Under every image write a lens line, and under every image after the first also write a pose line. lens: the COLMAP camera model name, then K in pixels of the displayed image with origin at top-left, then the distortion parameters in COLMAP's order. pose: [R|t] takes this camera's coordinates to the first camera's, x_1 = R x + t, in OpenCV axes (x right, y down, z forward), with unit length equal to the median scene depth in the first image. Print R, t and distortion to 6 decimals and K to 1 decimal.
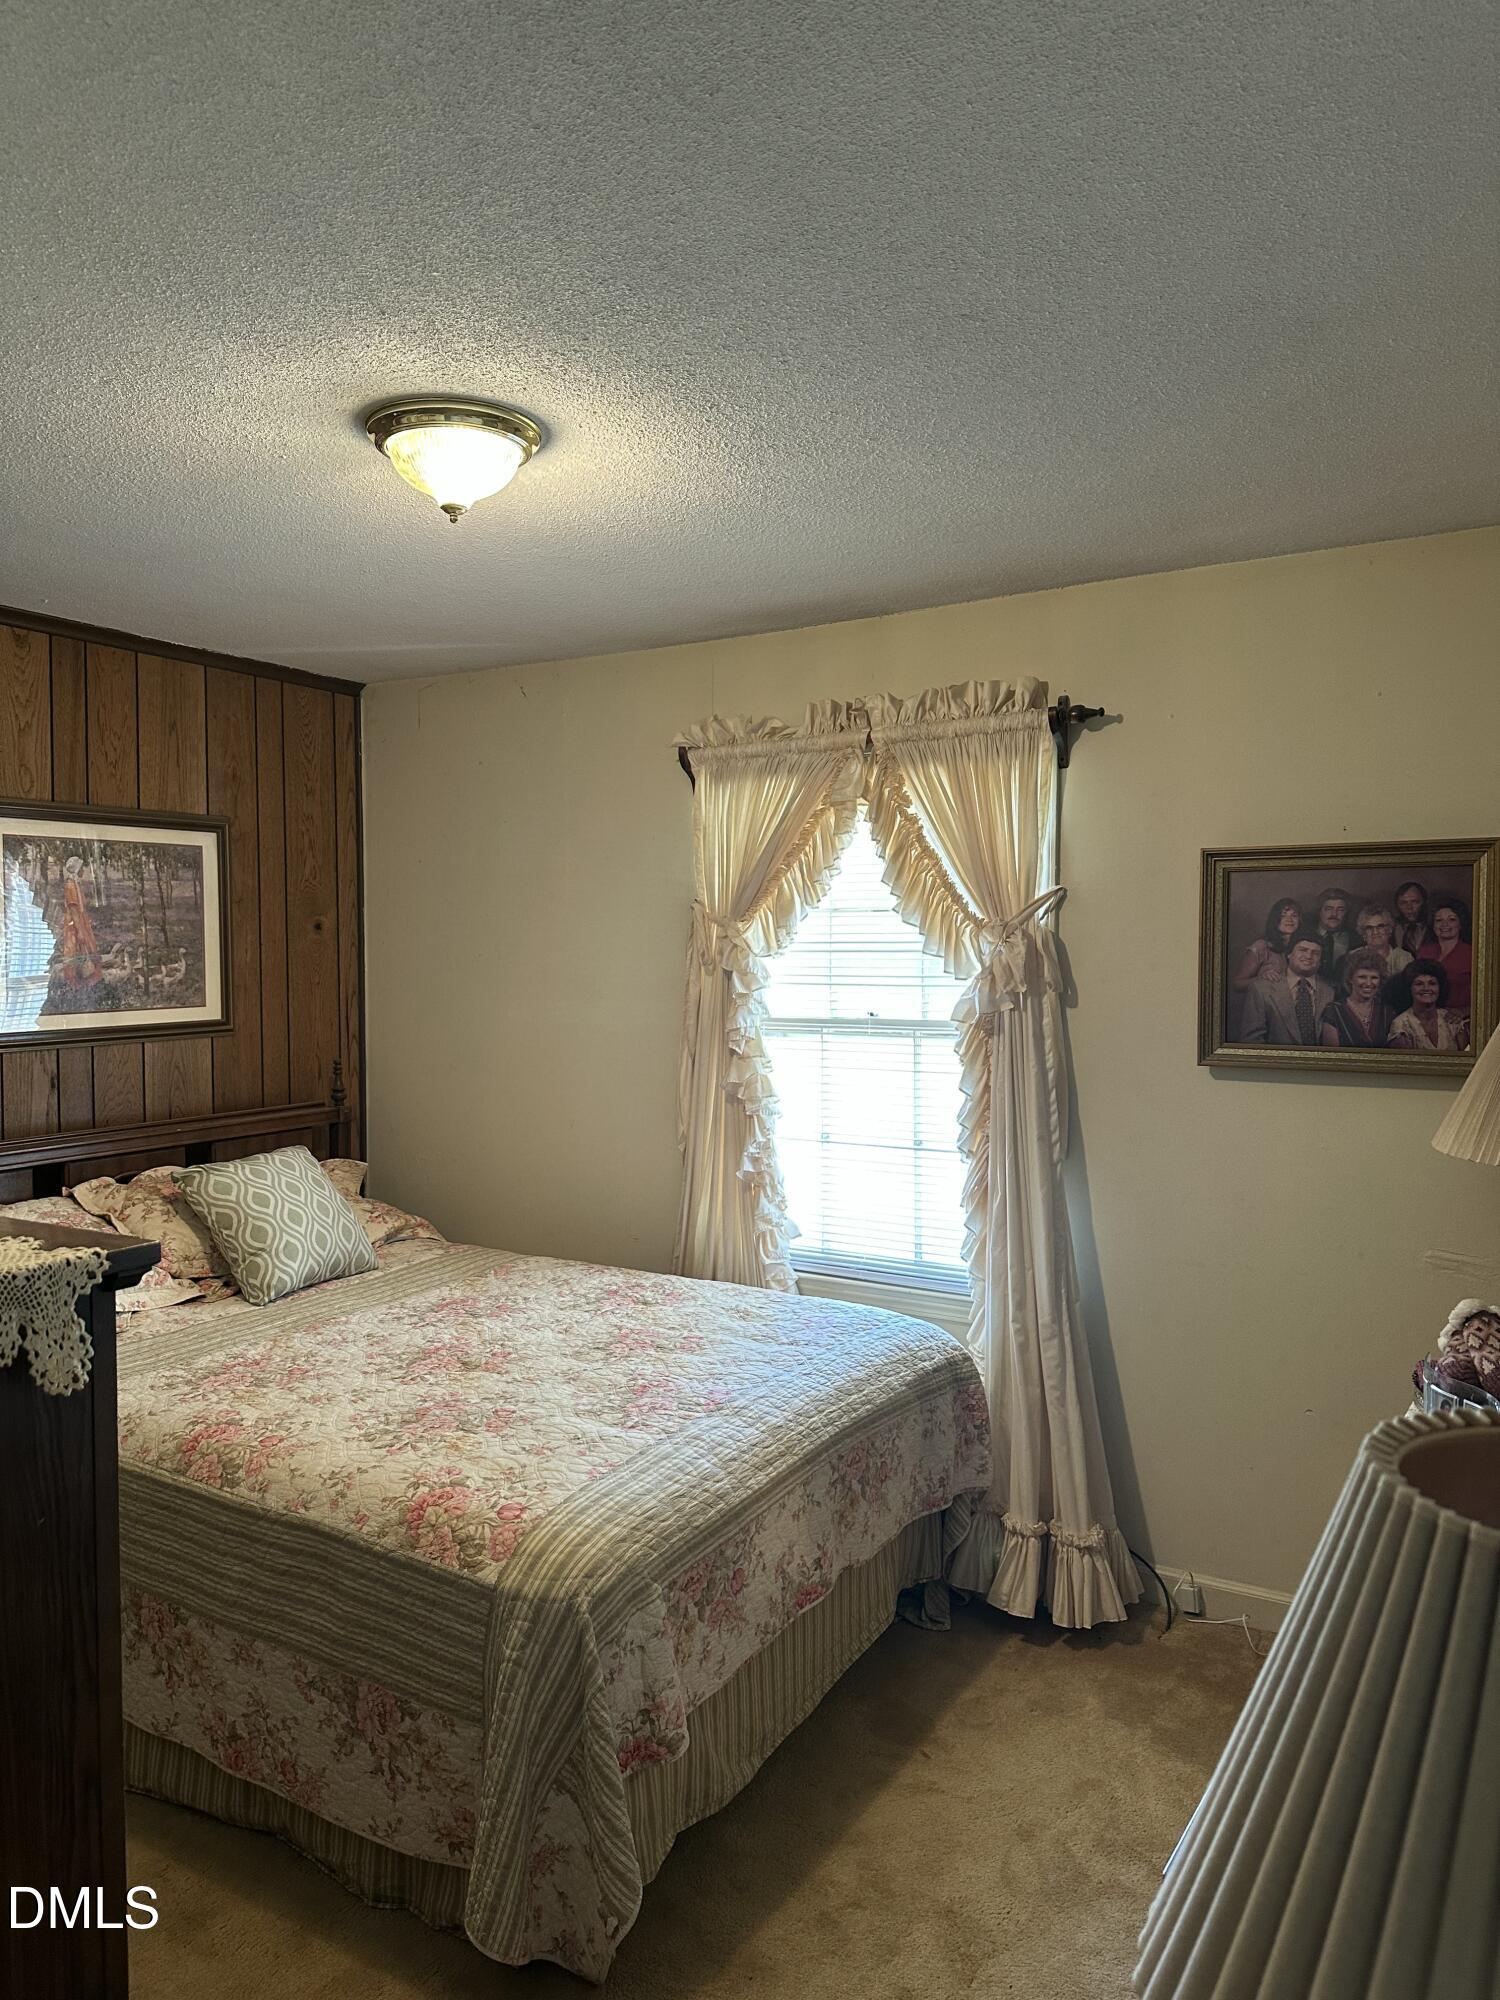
lens RADIAL K [[1389.9, 0, 741.4], [0, 1389.9, 1005.8], [0, 0, 1]] dist [0.130038, -0.205732]
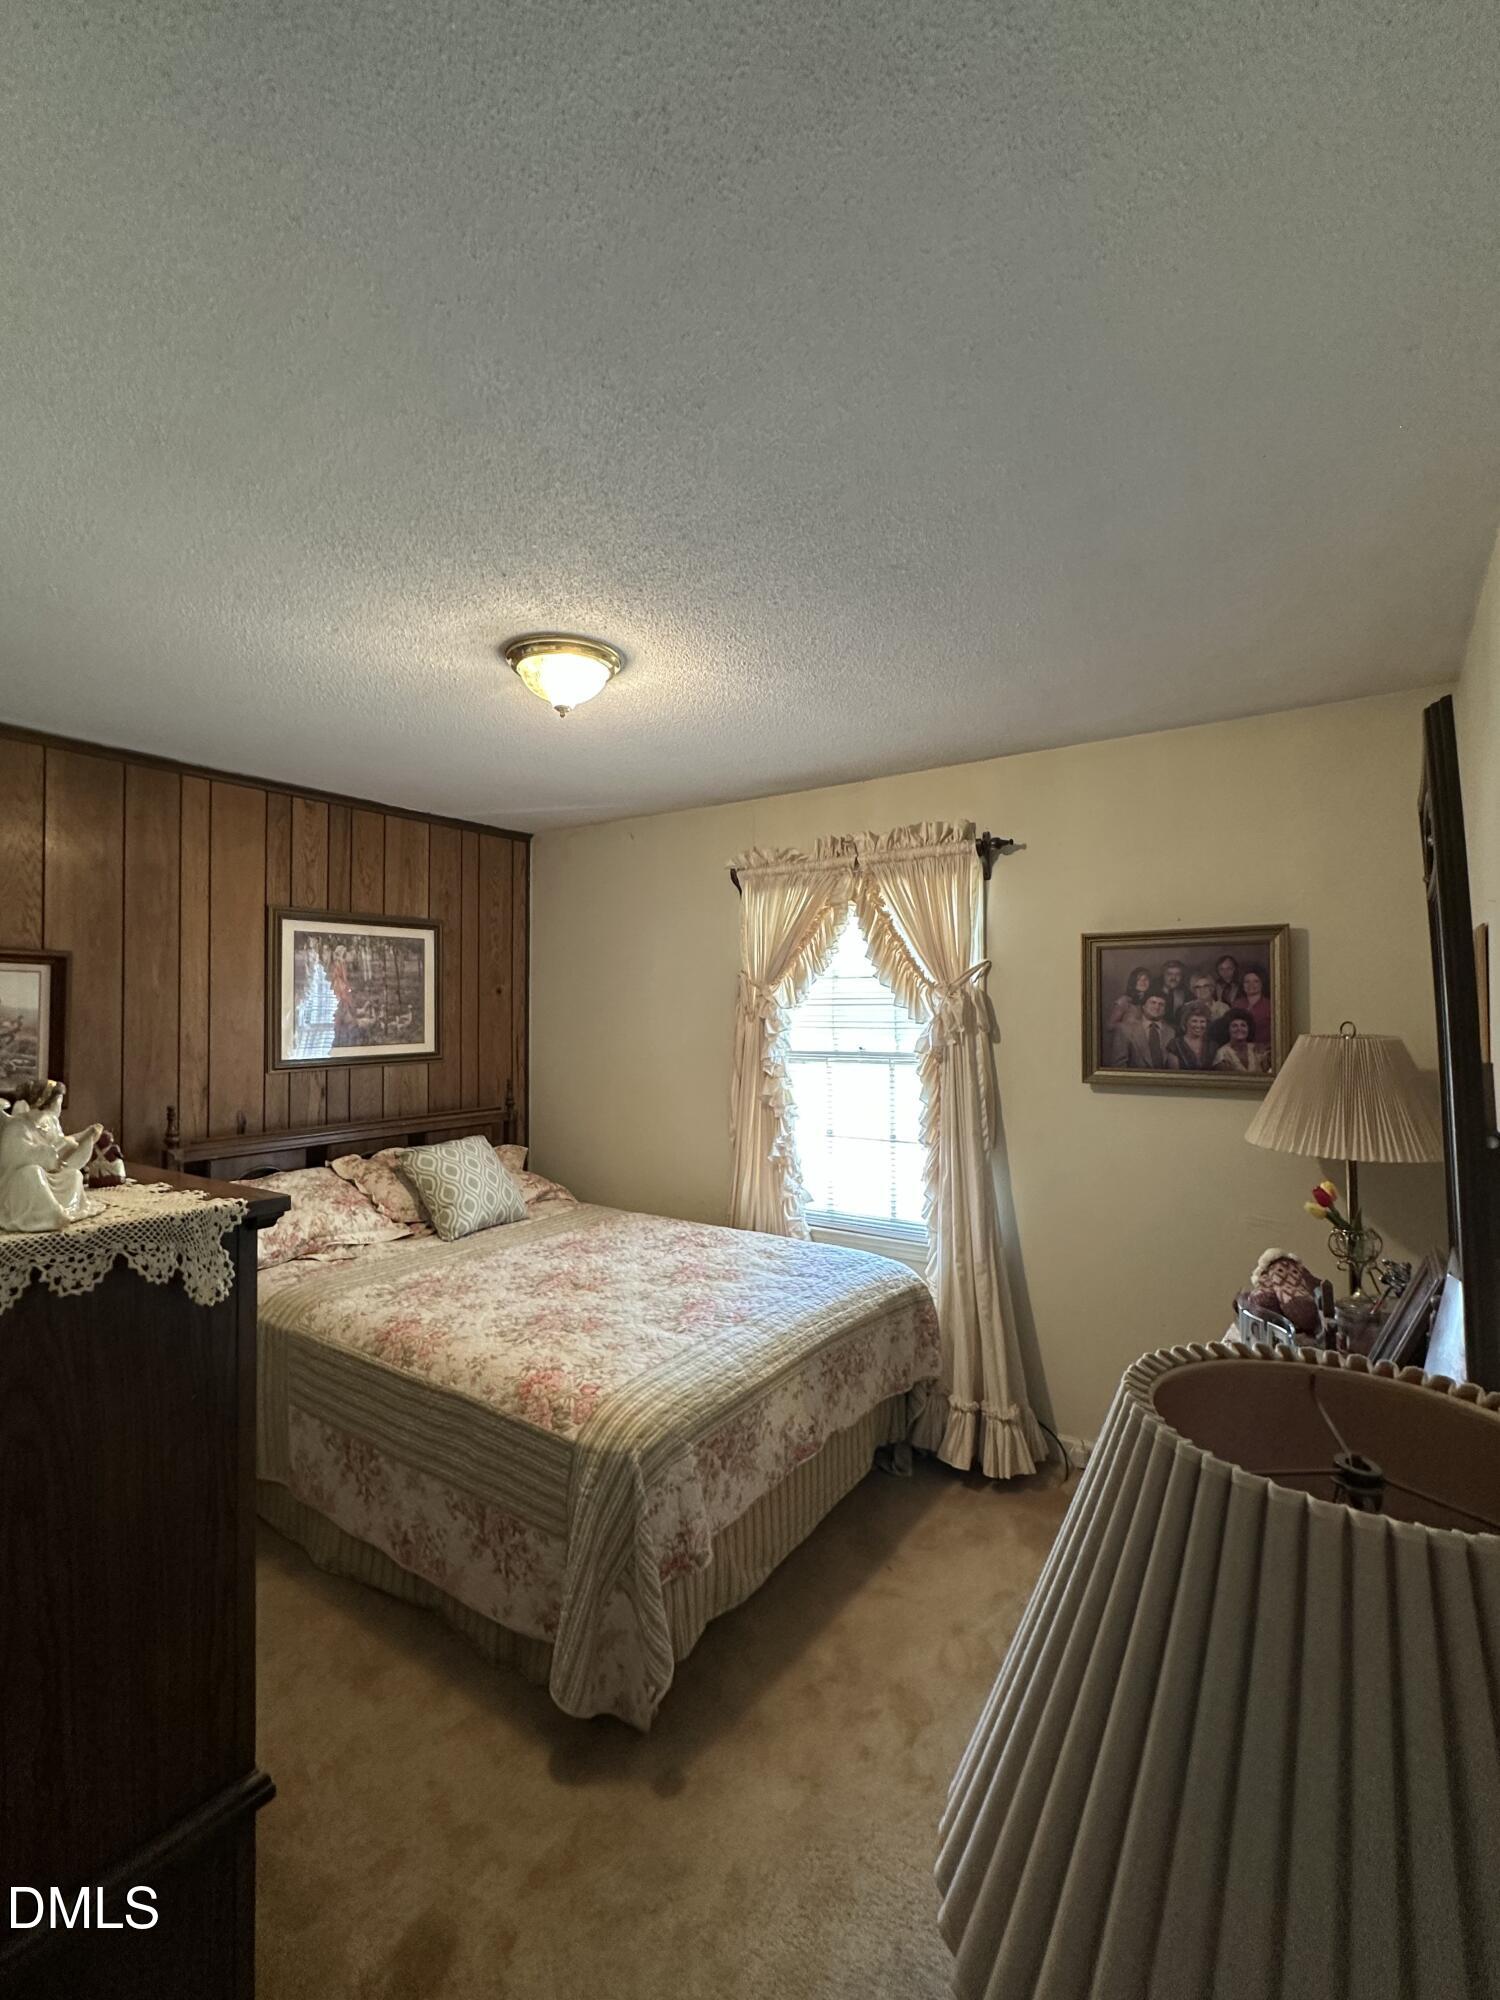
lens RADIAL K [[910.1, 0, 750.0], [0, 910.1, 1000.0], [0, 0, 1]] dist [0.000341, 0.000058]
pose [[0.998373, -0.001643, -0.057003, 0.038974], [-0.001420, 0.998559, -0.053649, 0.008508], [0.057009, 0.053643, 0.996931, 0.046778]]
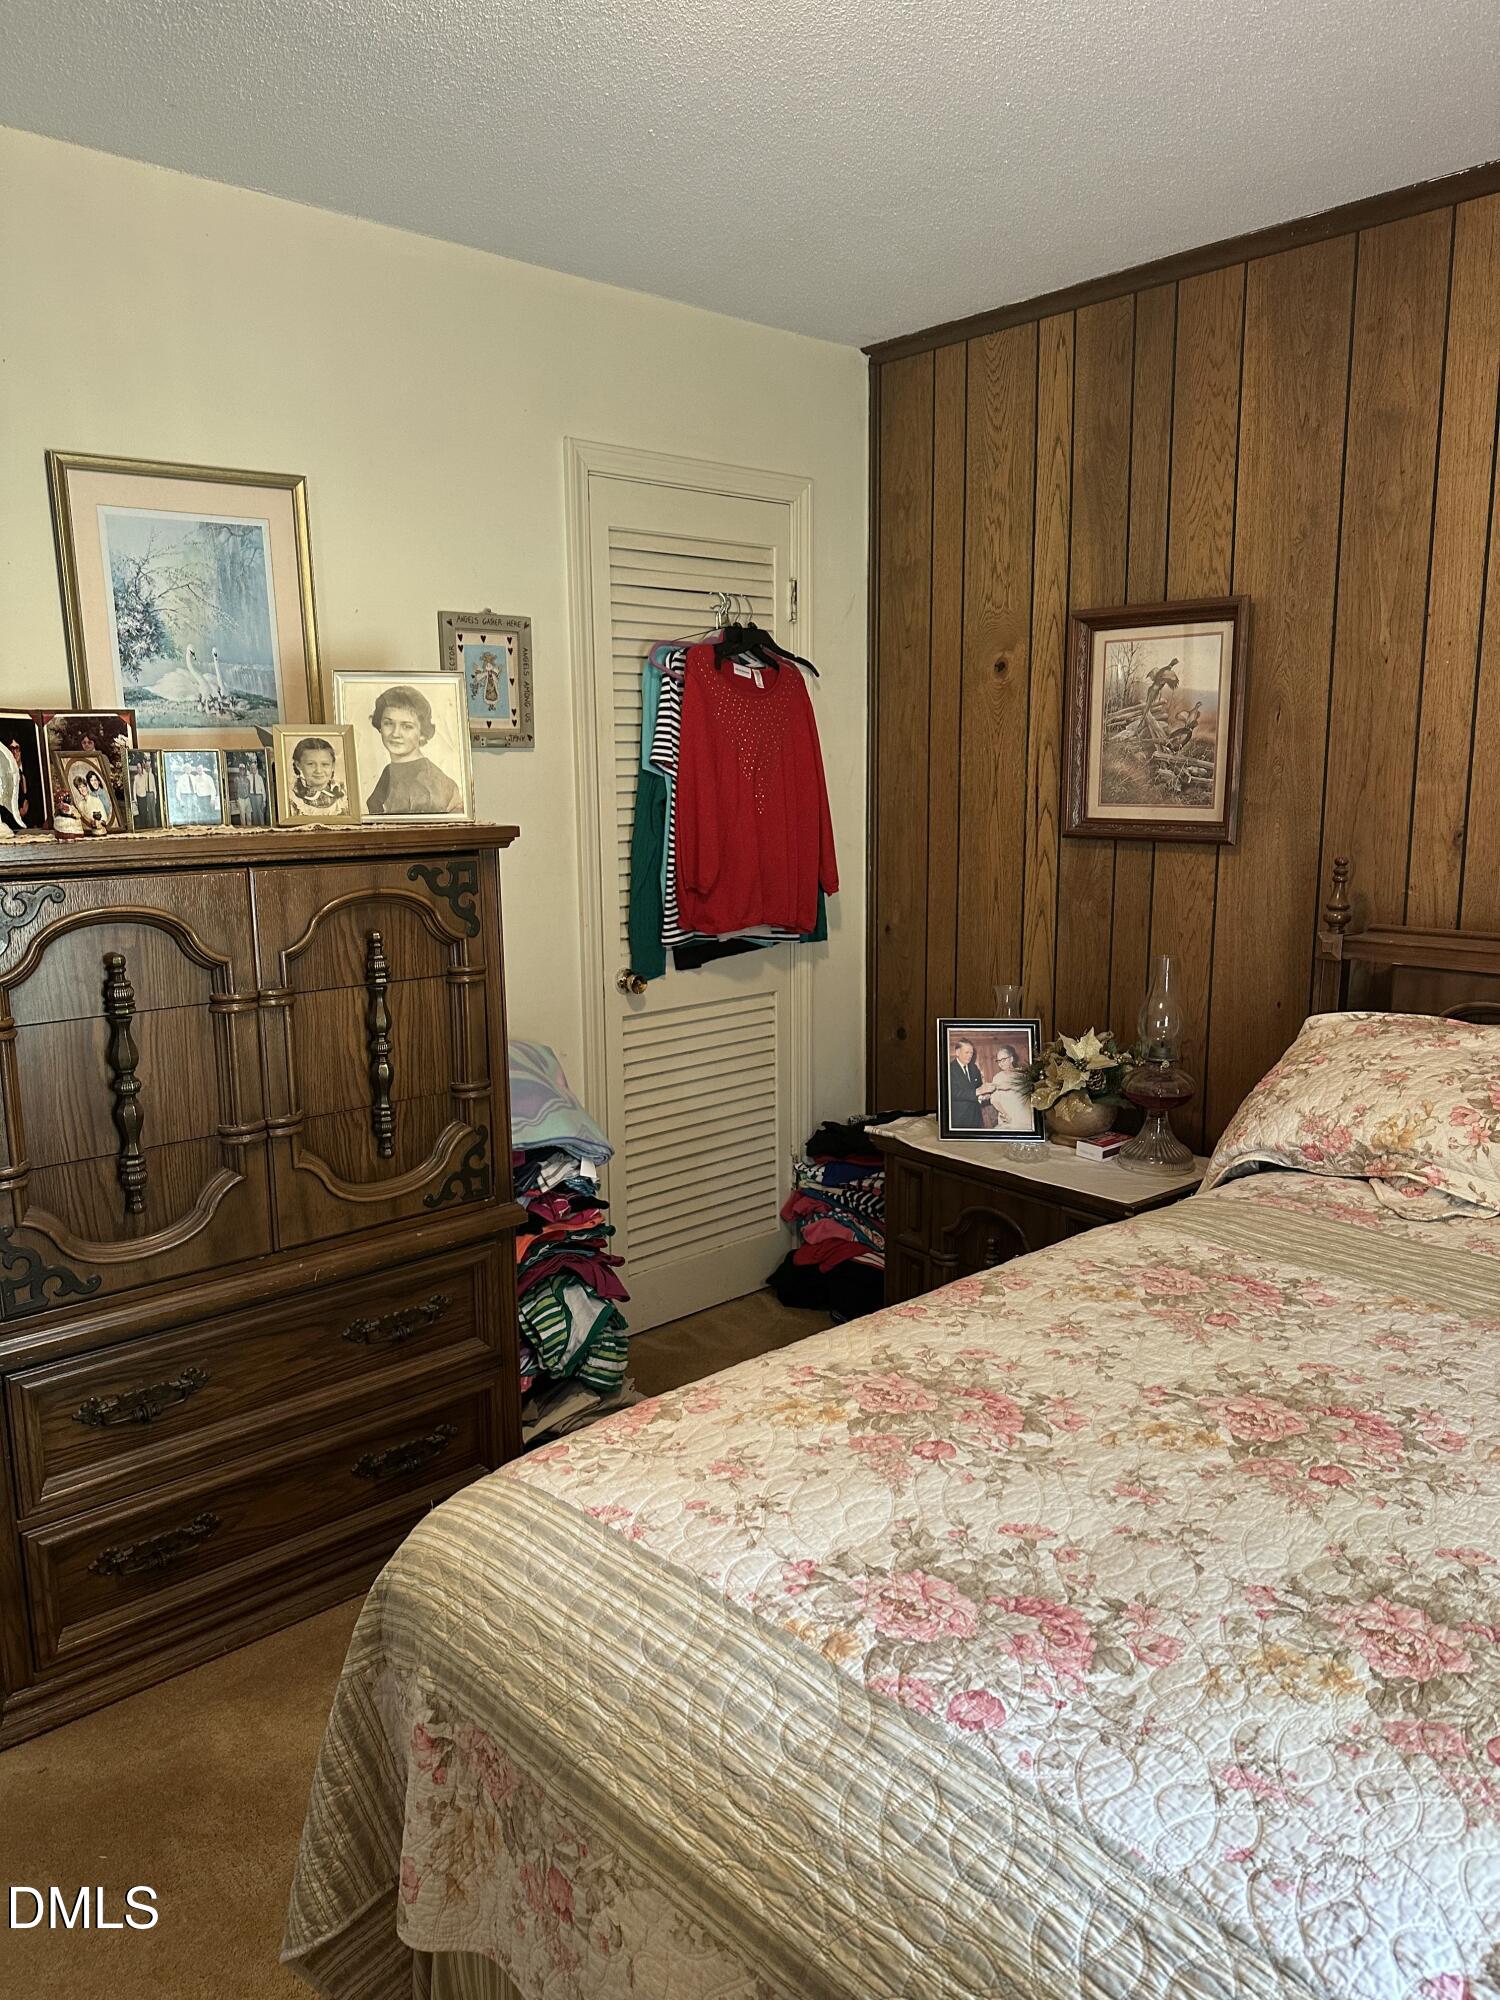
lens RADIAL K [[1389.9, 0, 741.4], [0, 1389.9, 1005.8], [0, 0, 1]] dist [0.130038, -0.205732]
pose [[-0.284480, 0.172484, -0.943038, 0.307476], [-0.029492, 0.981641, 0.188442, 0.007836], [0.958228, 0.081420, -0.274170, 0.920631]]
